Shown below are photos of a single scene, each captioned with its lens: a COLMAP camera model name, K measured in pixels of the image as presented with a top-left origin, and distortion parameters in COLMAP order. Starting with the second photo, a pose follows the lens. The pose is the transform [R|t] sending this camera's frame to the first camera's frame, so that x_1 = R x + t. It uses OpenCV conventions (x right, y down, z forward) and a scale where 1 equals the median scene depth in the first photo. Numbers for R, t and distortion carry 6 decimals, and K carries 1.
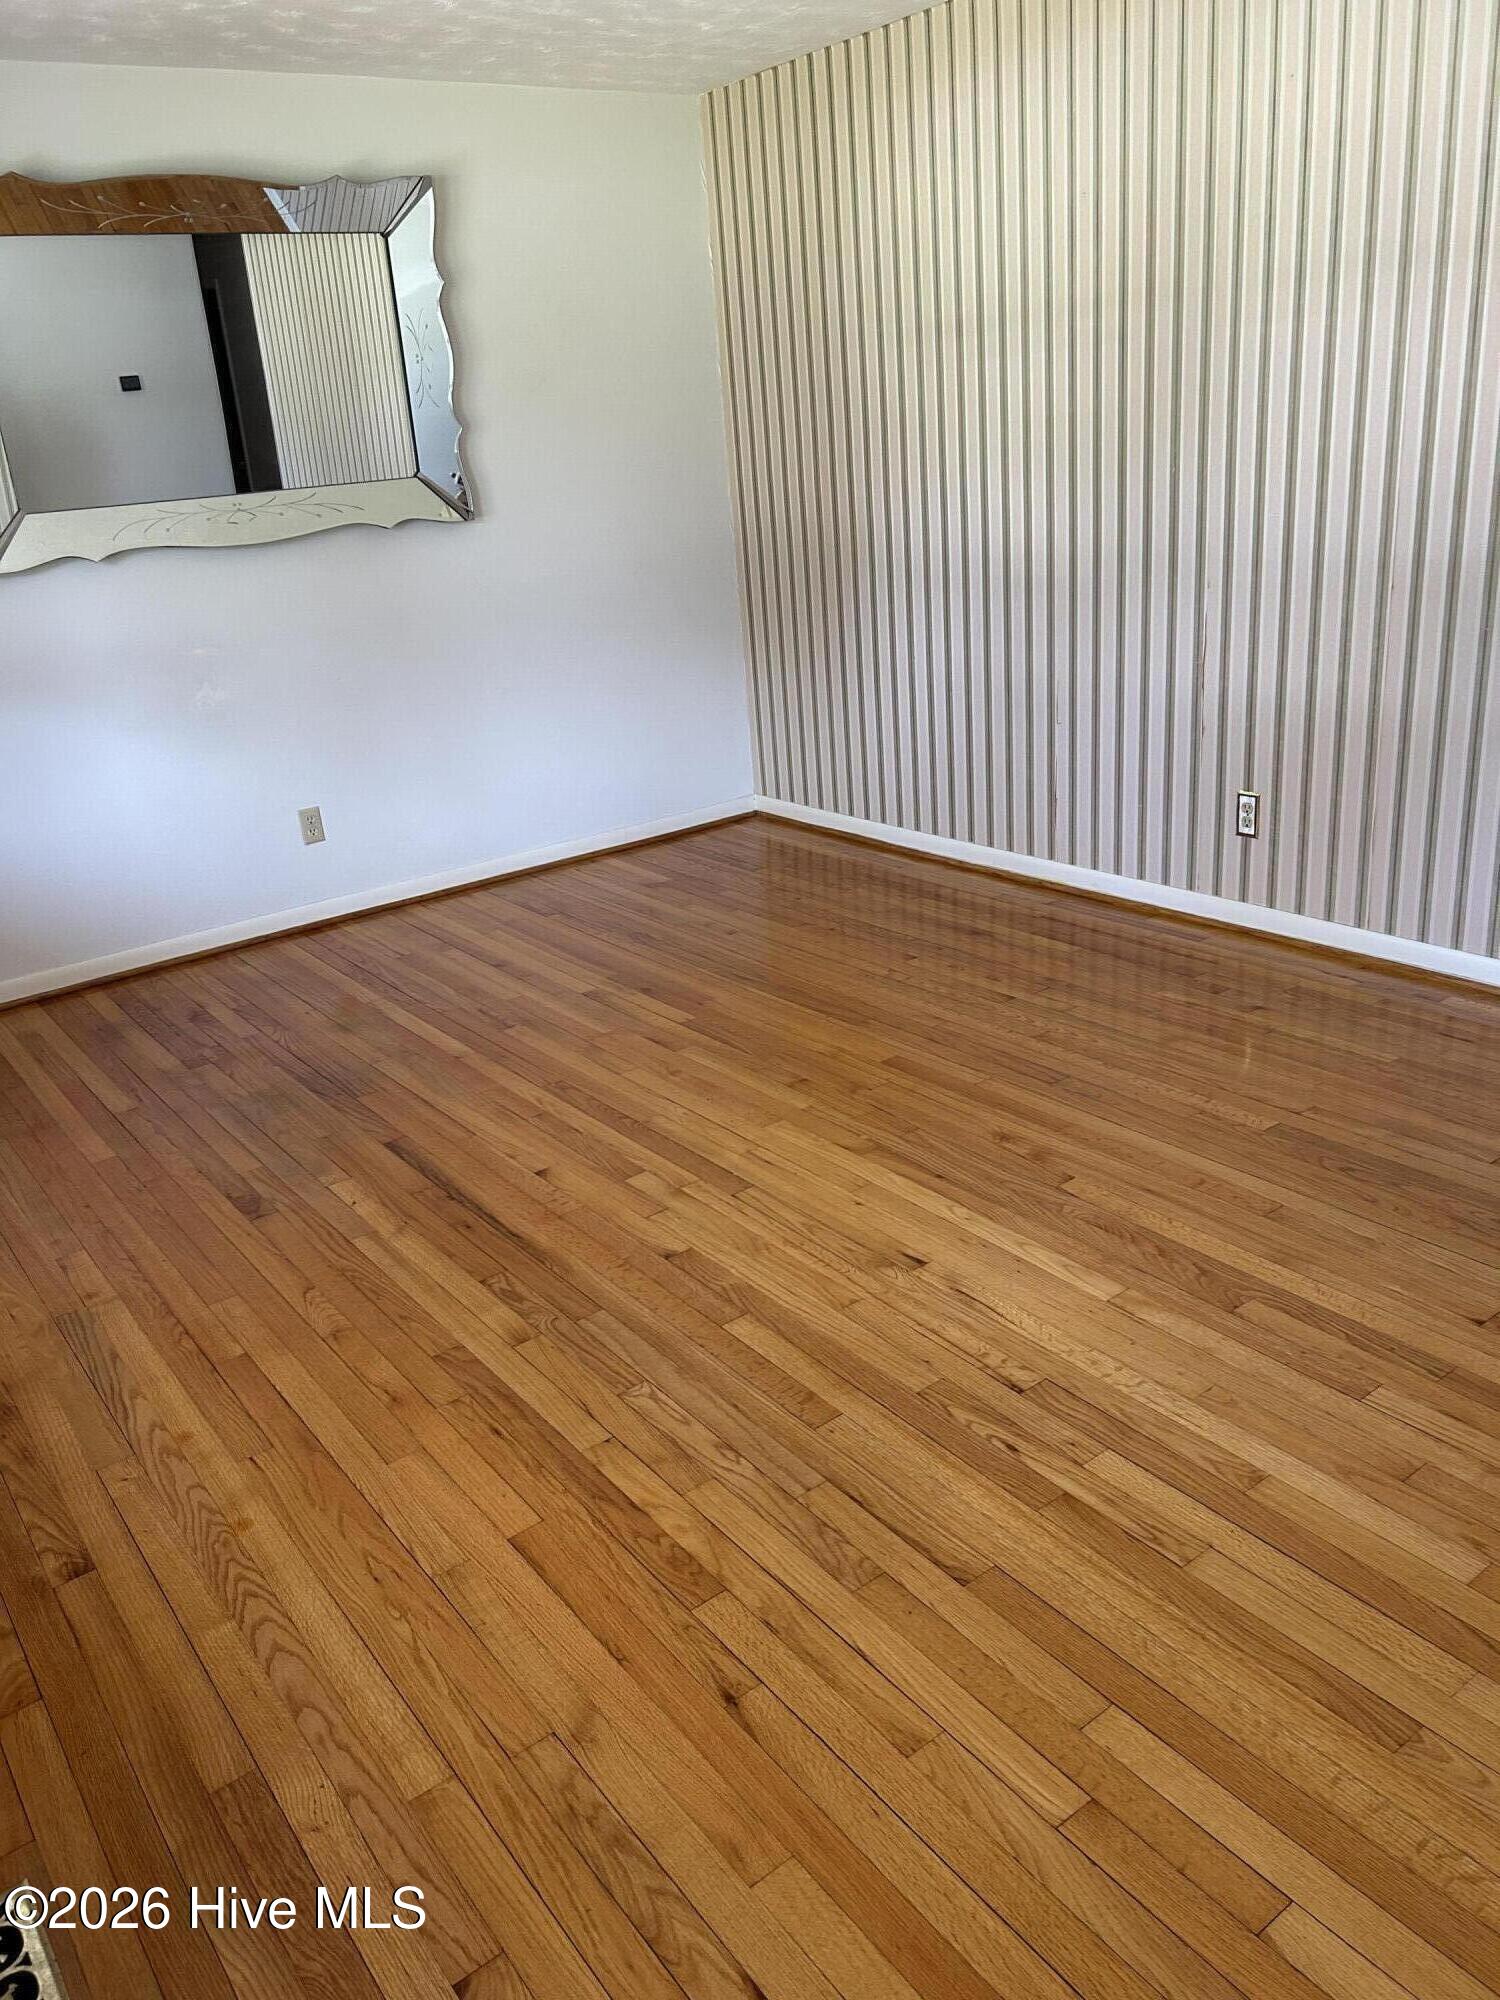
lens RADIAL K [[1518.5, 0, 743.6], [0, 1518.5, 996.7], [0, 0, 1]] dist [0.059308, -0.028215]
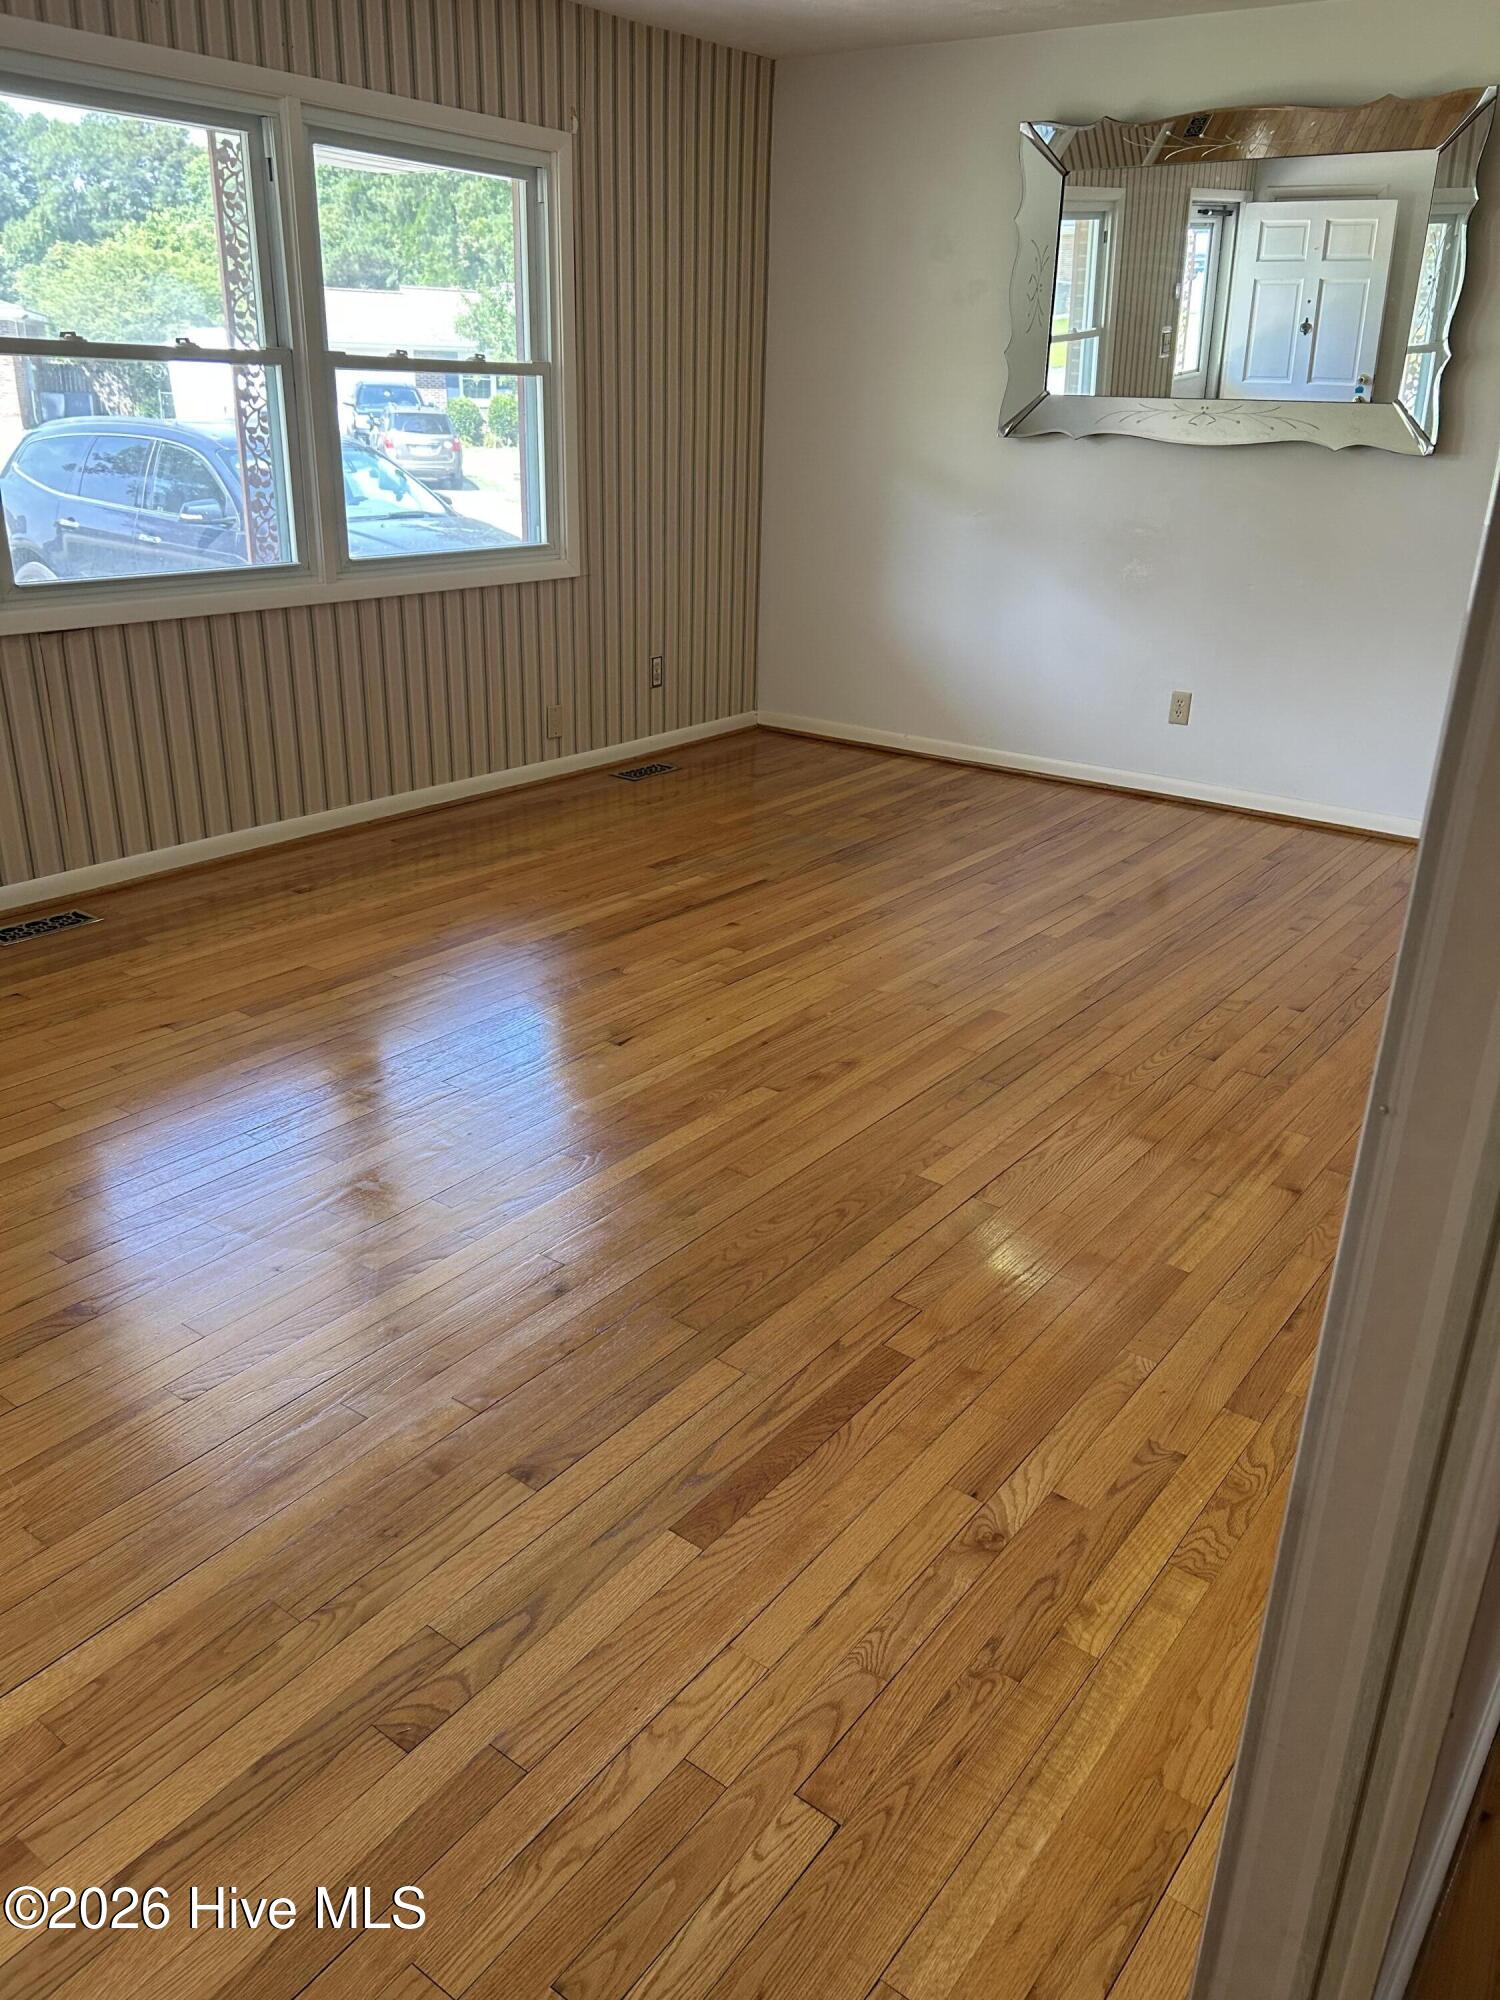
lens RADIAL K [[1518.5, 0, 746.6], [0, 1518.5, 994.7], [0, 0, 1]] dist [0.059308, -0.028215]
pose [[0.279428, 0.439697, -0.853573, 0.849735], [-0.379674, 0.867129, 0.322389, -0.216518], [0.881911, 0.233995, 0.409242, 0.404189]]
